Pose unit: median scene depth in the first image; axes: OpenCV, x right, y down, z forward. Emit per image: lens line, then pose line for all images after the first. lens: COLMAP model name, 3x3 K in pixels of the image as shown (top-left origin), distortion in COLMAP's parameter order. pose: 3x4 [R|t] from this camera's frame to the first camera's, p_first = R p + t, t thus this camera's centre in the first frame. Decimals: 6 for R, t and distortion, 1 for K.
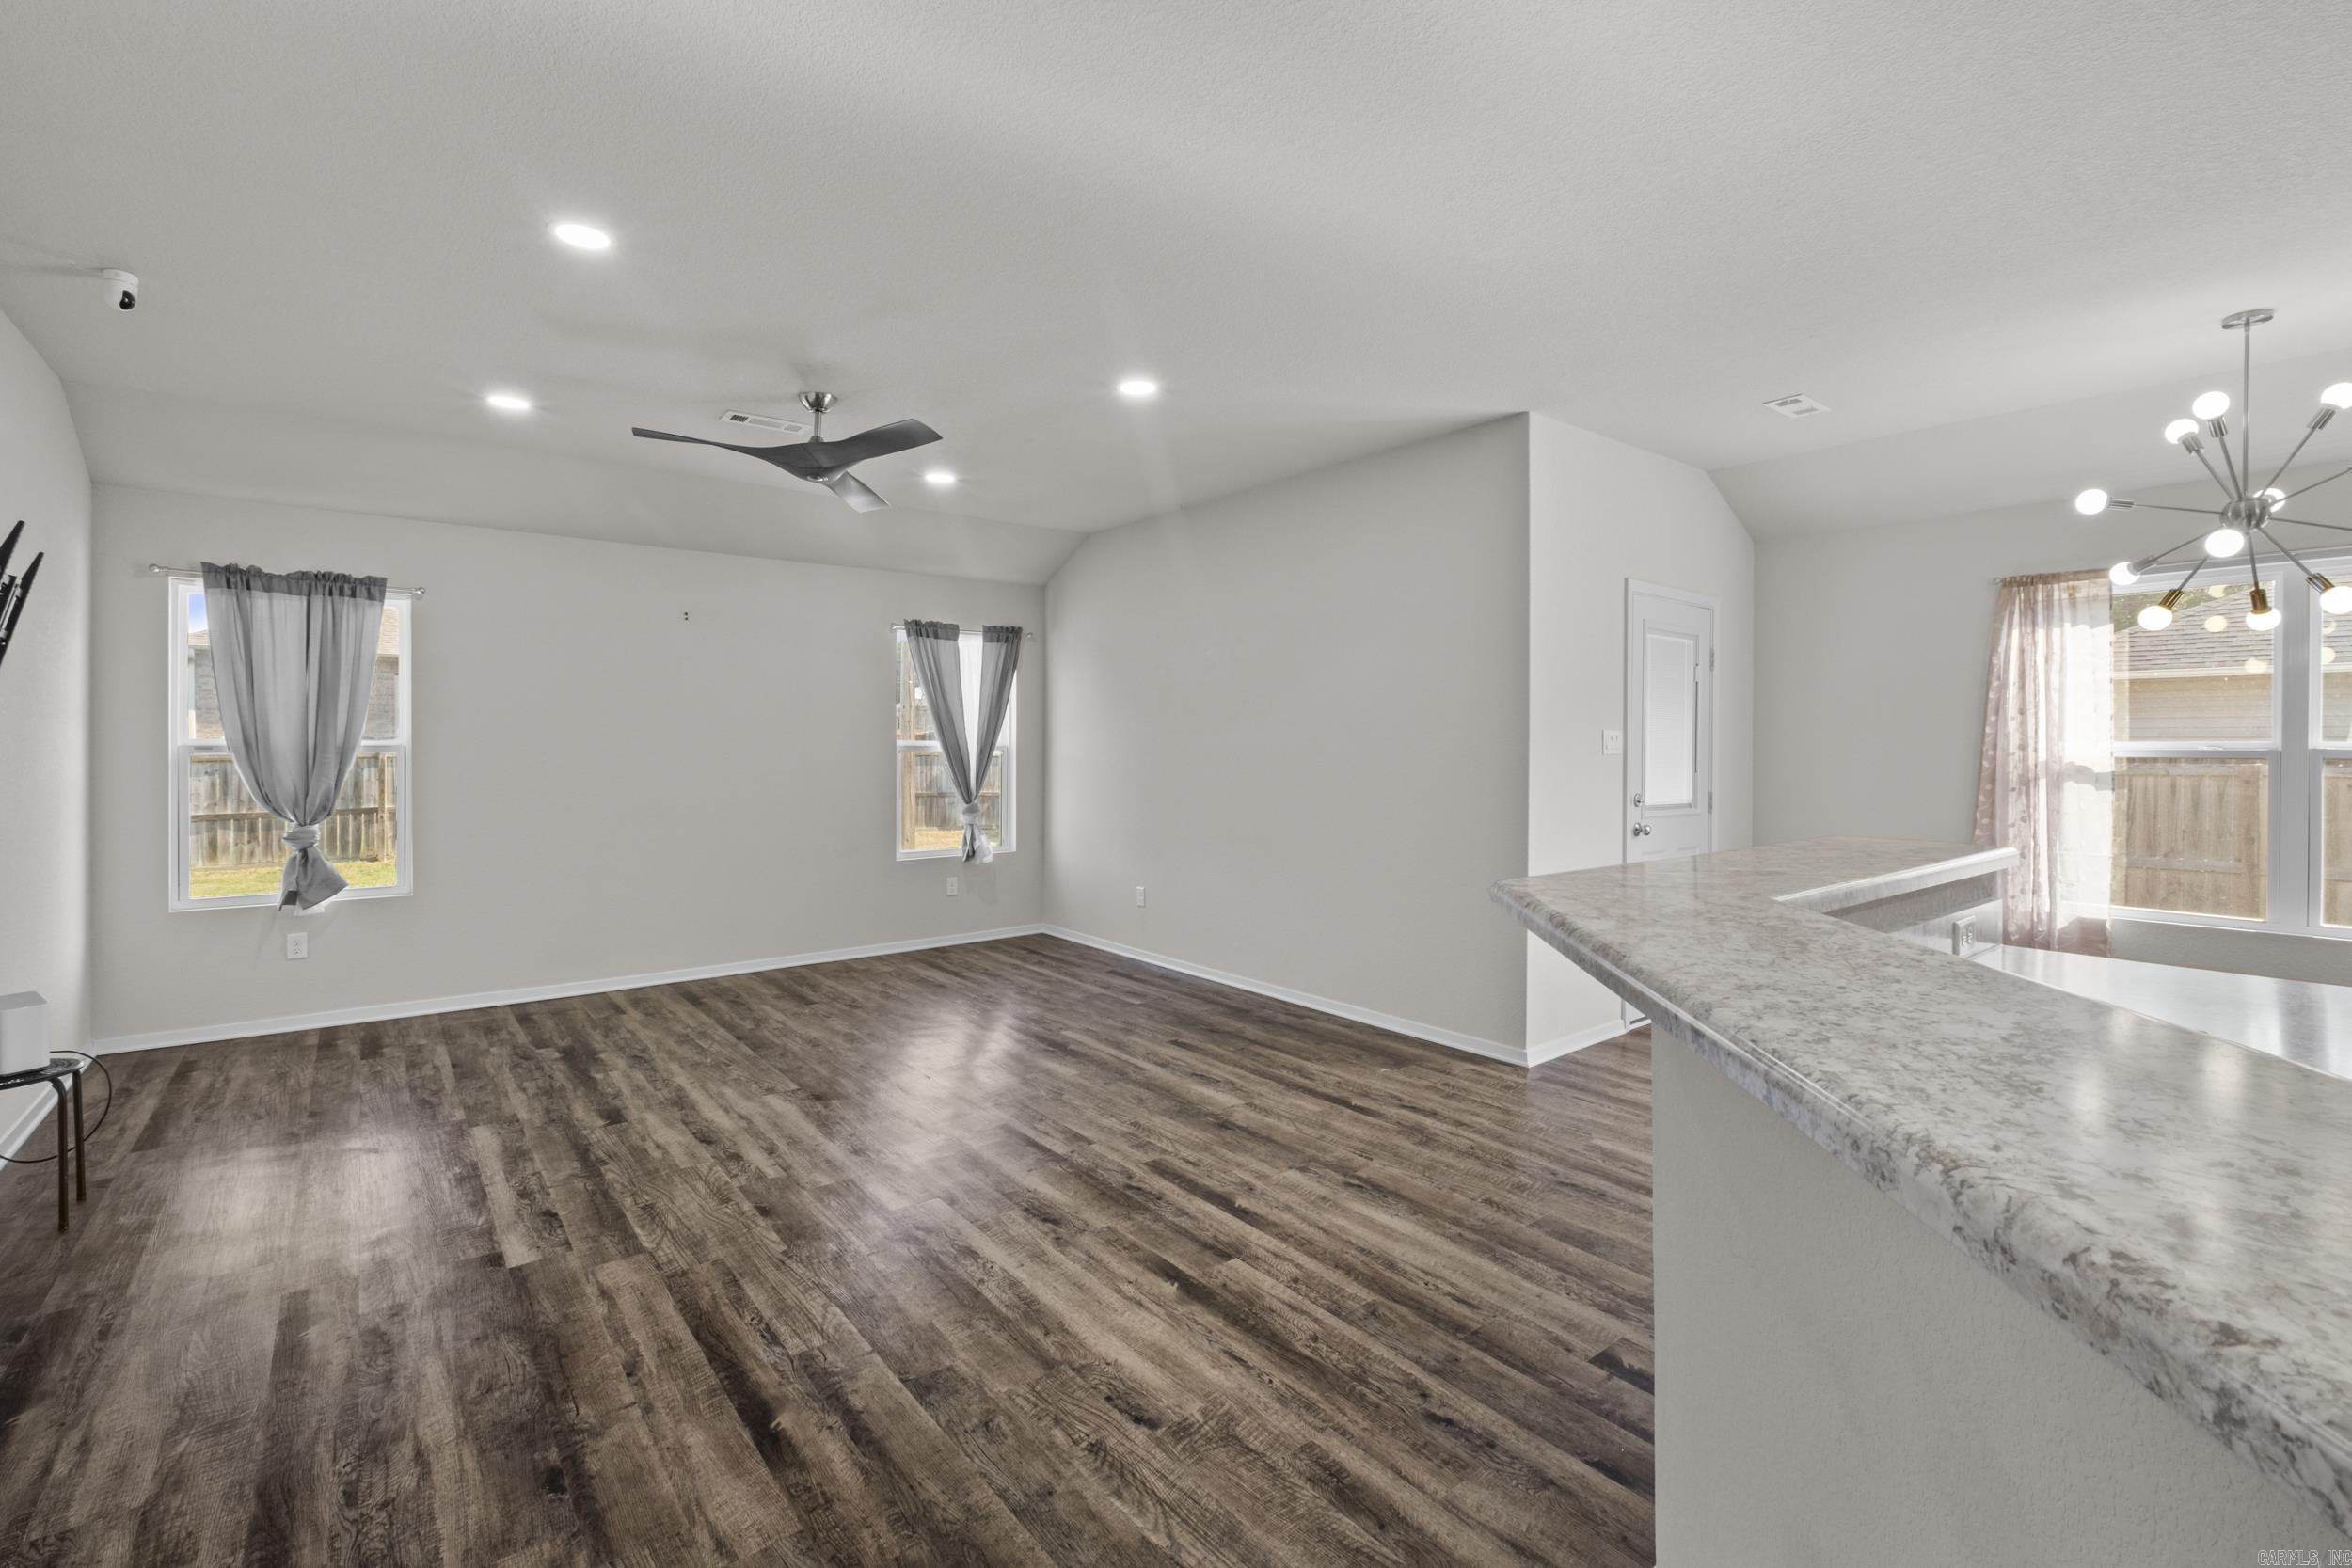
lens RADIAL K [[1017.0, 0, 1152.8], [0, 1017.0, 784.2], [0, 0, 1]] dist [-0.010134, 0.000774]
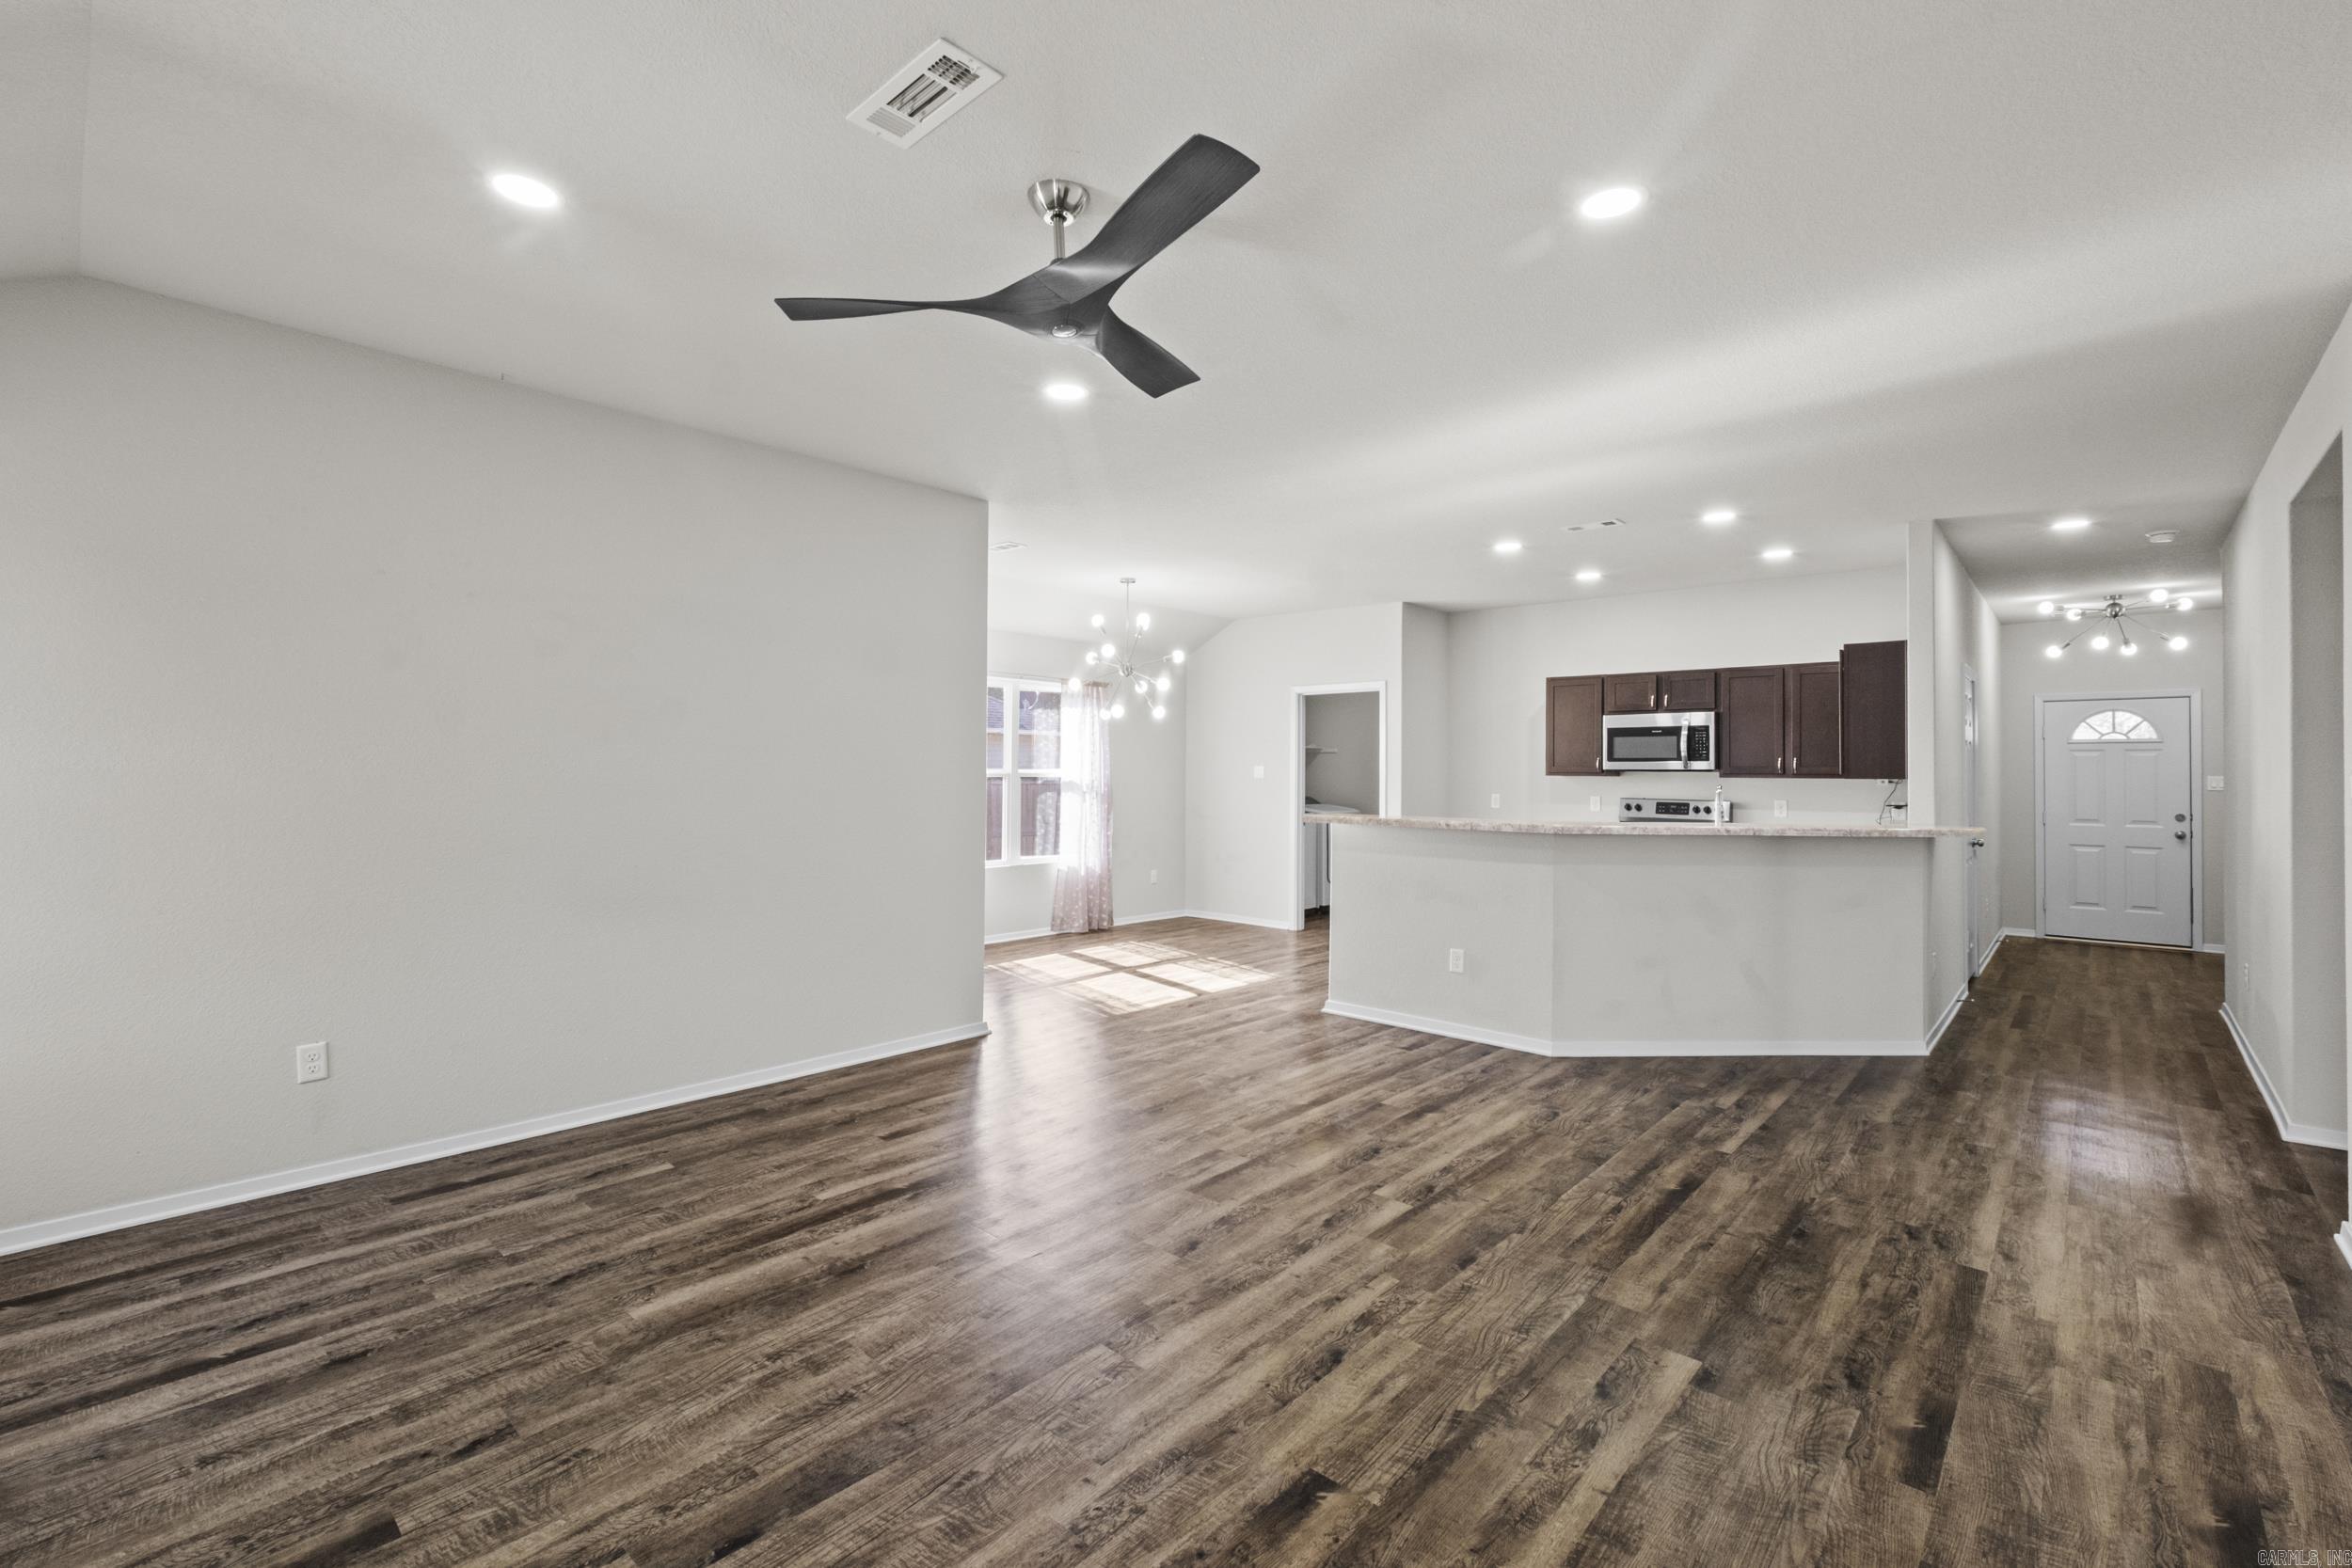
lens RADIAL K [[1023.7, 0, 1171.6], [0, 1023.7, 767.6], [0, 0, 1]] dist [-0.003822, -0.000732]
pose [[-0.168003, 0.001361, 0.985786, -1.143234], [0.029456, 0.999559, 0.003640, -0.053207], [-0.985346, 0.029649, -0.167969, 1.258697]]
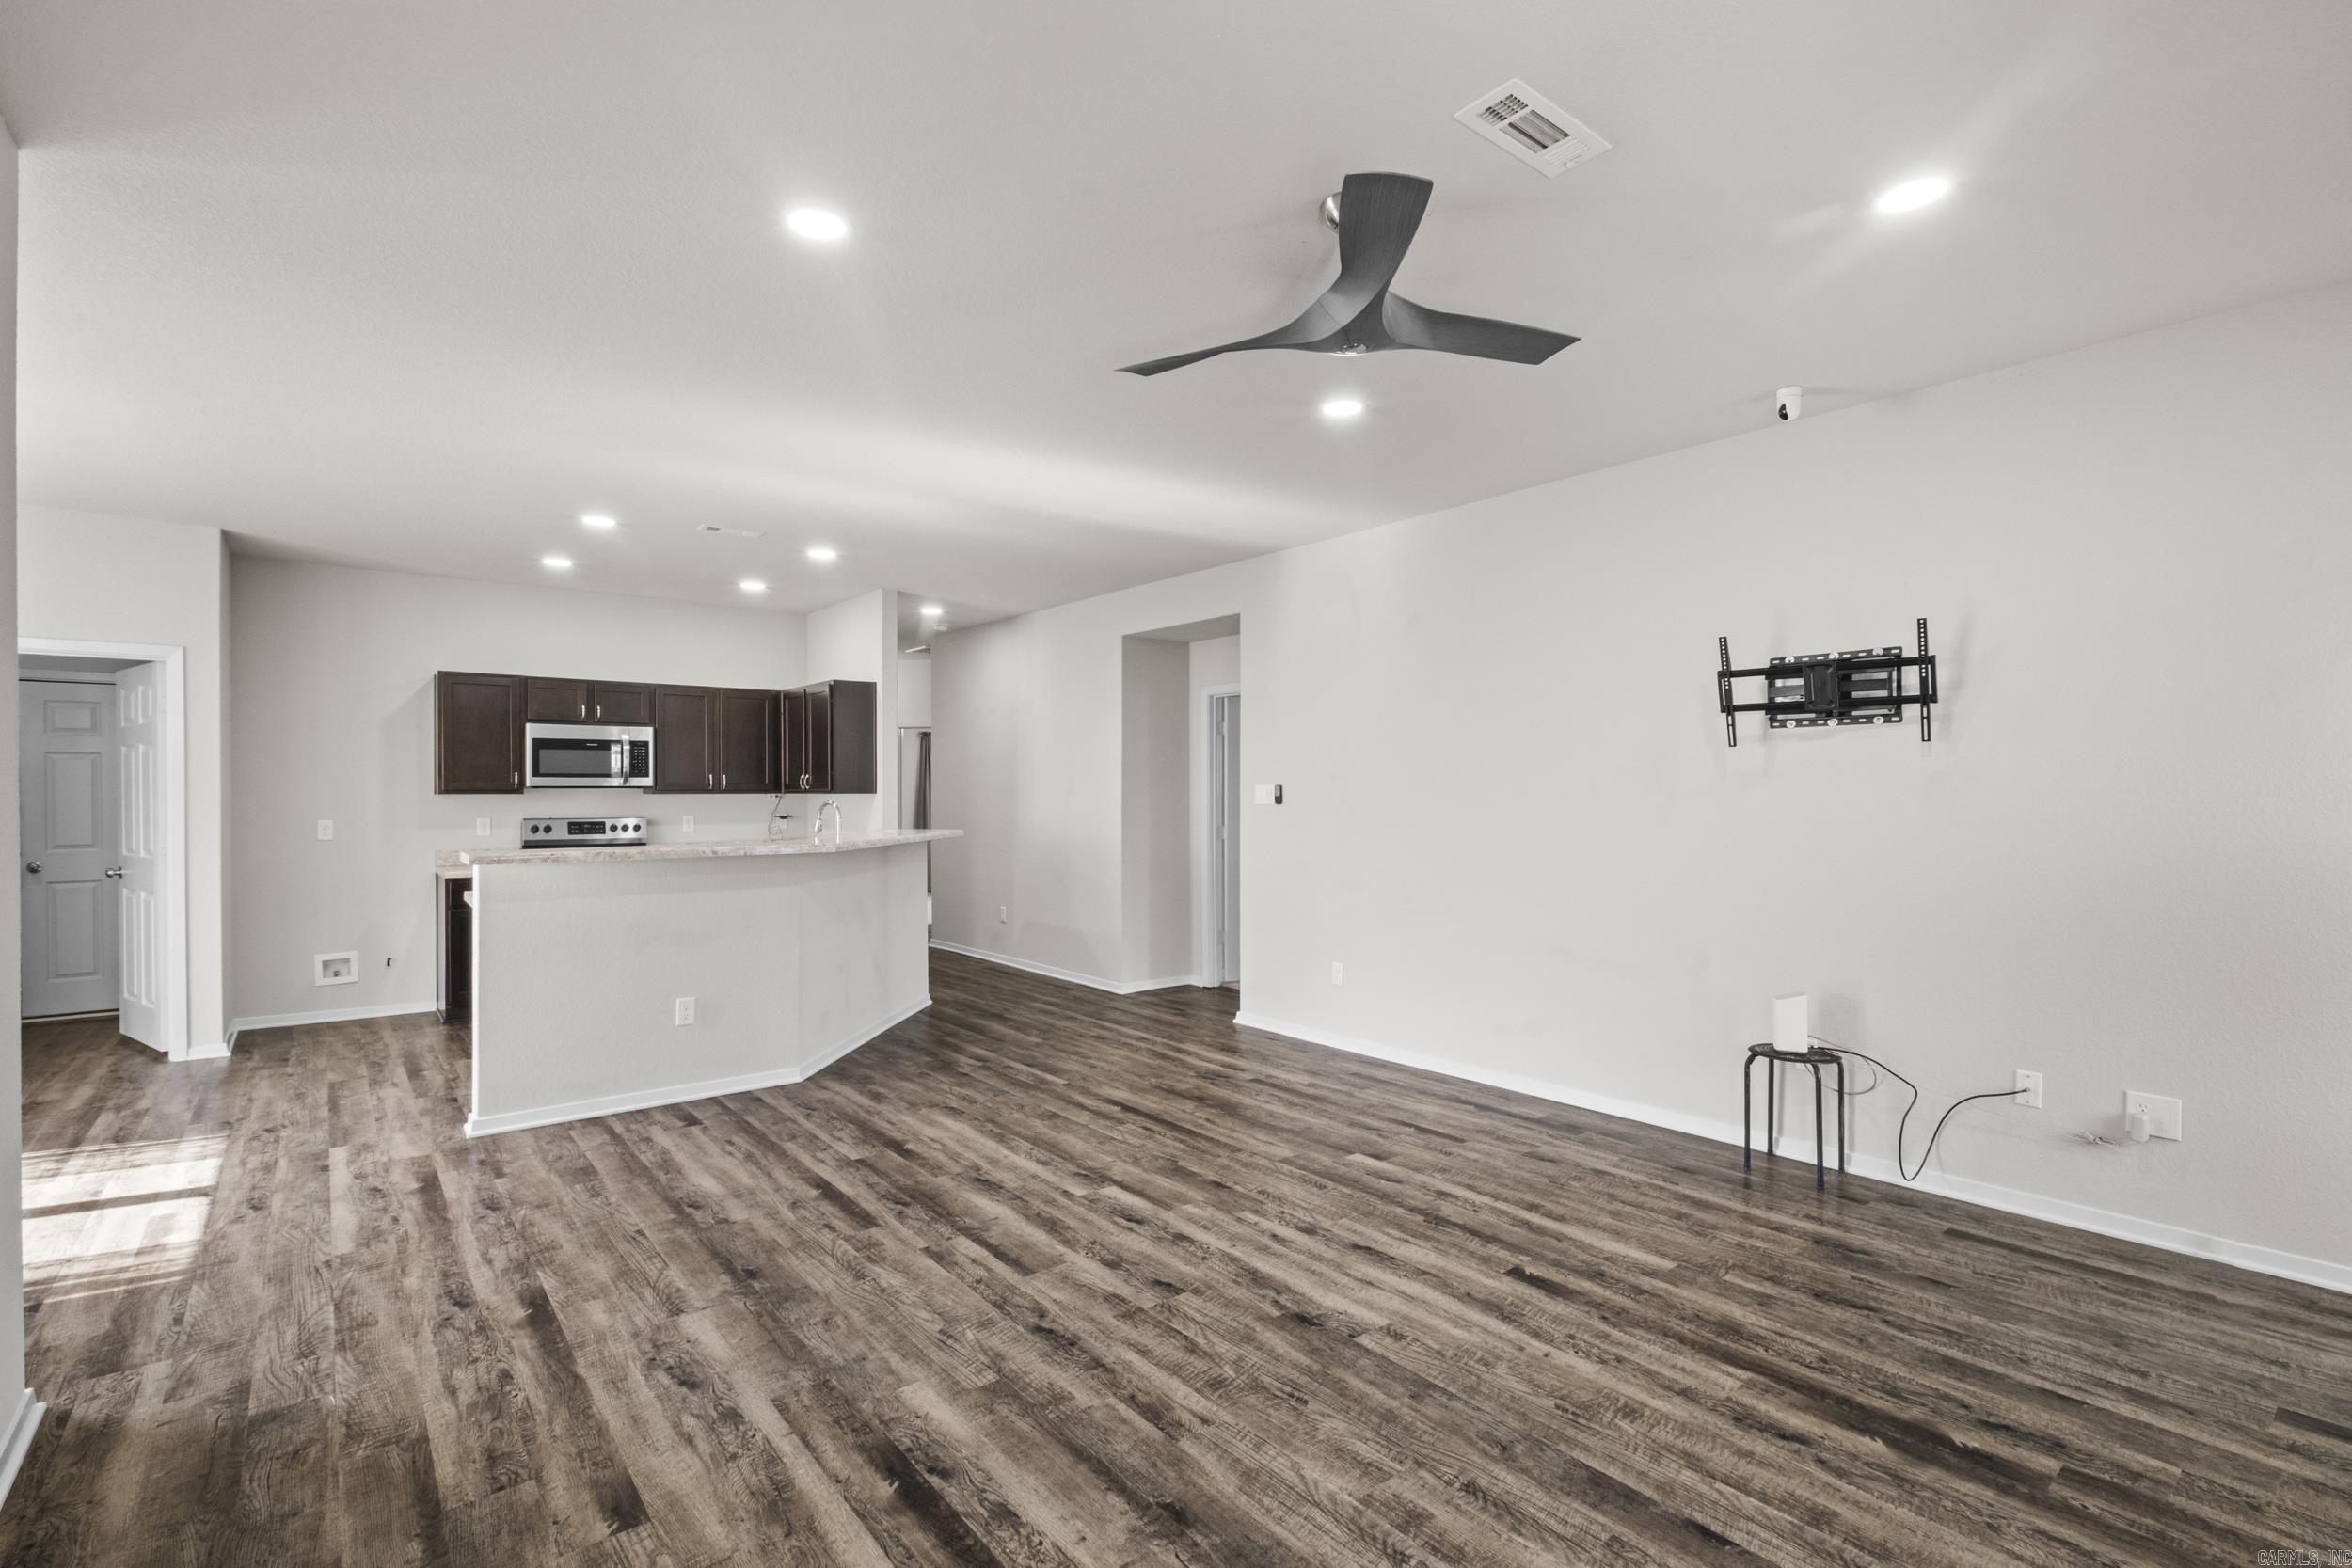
lens RADIAL K [[1061.3, 0, 1159.3], [0, 1061.3, 800.4], [0, 0, 1]] dist [-0.007974, 0.000232]
pose [[-0.999938, 0.000001, -0.011106, -0.262467], [-0.000522, 0.998889, 0.047116, -0.081583], [0.011094, 0.047119, -0.998828, 1.968134]]
